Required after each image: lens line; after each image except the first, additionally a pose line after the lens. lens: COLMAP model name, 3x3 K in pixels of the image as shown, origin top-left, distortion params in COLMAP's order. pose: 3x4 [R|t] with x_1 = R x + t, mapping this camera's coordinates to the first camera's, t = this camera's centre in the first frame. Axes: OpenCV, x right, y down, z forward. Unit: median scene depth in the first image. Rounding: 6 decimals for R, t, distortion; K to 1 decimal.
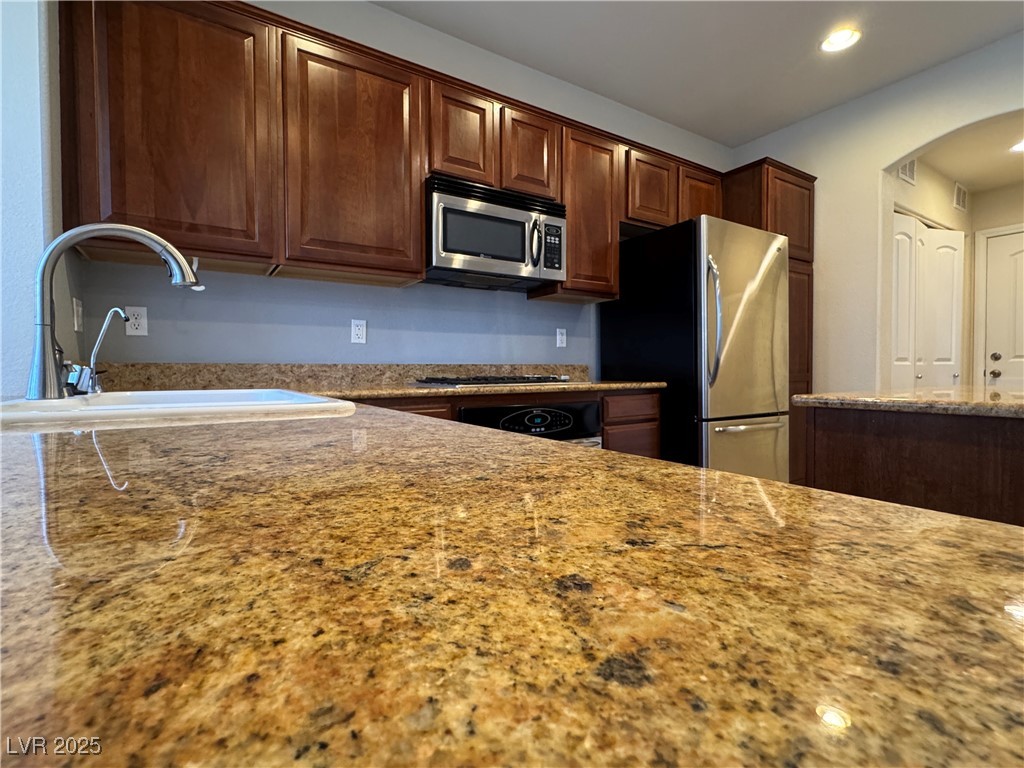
lens RADIAL K [[486.0, 0, 508.8], [0, 486.0, 383.5], [0, 0, 1]] dist [-0.004409, -0.000389]
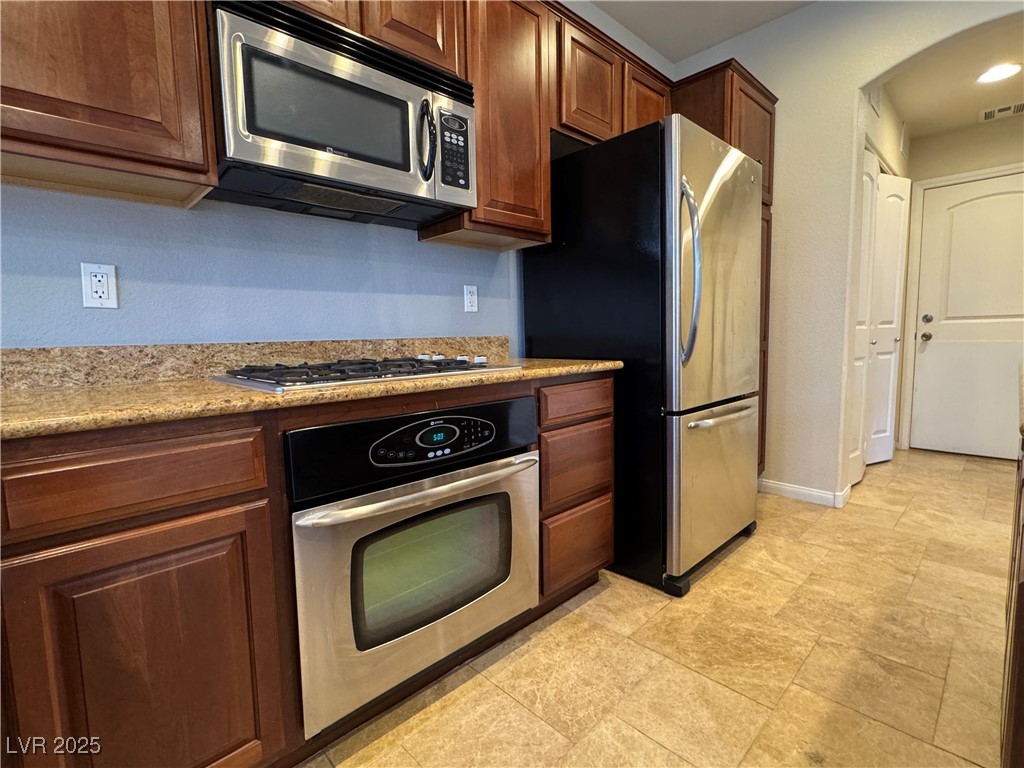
lens RADIAL K [[486.0, 0, 508.8], [0, 486.0, 383.5], [0, 0, 1]] dist [-0.004409, -0.000389]
pose [[0.981057, -0.036125, 0.190323, 0.029380], [0.022639, 0.997107, 0.072561, -0.026005], [-0.192394, -0.066878, 0.979036, 0.356913]]
